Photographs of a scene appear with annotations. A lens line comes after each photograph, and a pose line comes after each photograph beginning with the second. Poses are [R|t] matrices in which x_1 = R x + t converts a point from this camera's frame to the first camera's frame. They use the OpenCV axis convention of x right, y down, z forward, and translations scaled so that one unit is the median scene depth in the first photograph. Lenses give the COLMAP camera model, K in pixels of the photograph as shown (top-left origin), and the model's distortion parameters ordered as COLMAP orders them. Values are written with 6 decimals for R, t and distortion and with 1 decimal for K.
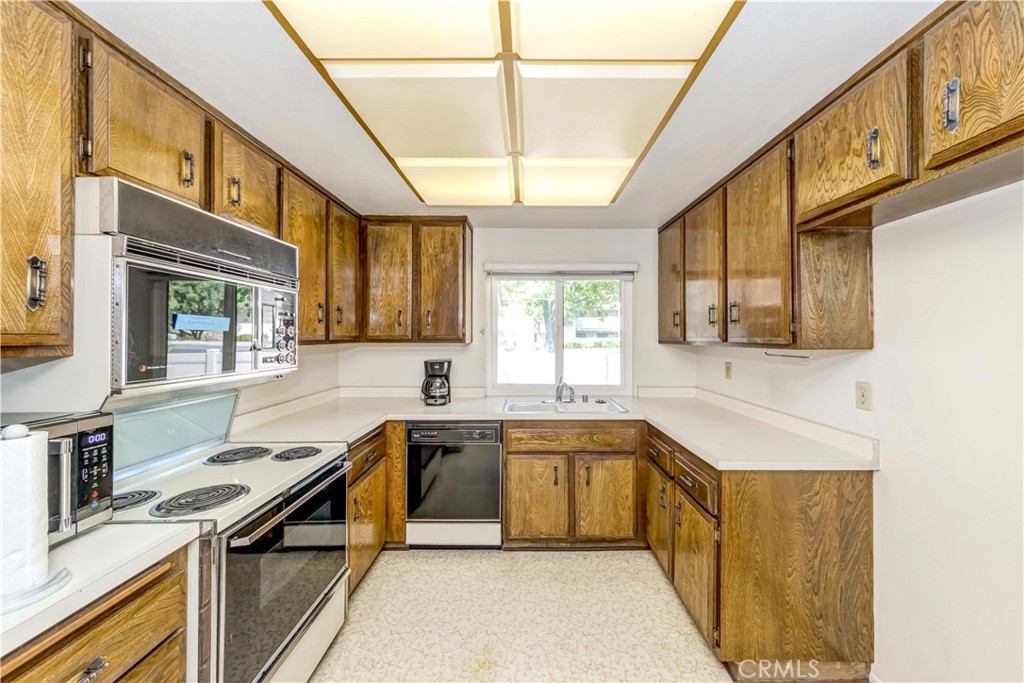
lens RADIAL K [[361.8, 0, 516.7], [0, 361.8, 337.8], [0, 0, 1]] dist [-0.000440, -0.000007]
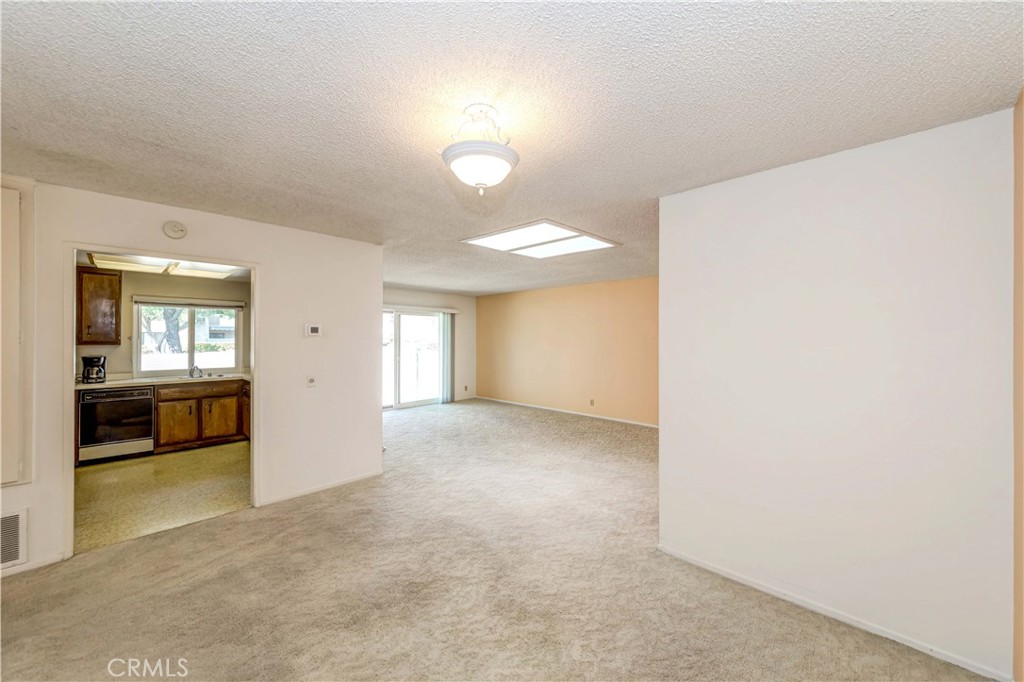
lens RADIAL K [[389.2, 0, 513.3], [0, 389.2, 339.3], [0, 0, 1]] dist [-0.000545, -0.000050]
pose [[0.680083, 0.000405, 0.733135, -0.256539], [-0.002947, 0.999993, 0.002182, -0.025090], [-0.733129, -0.003644, 0.680080, -1.790897]]
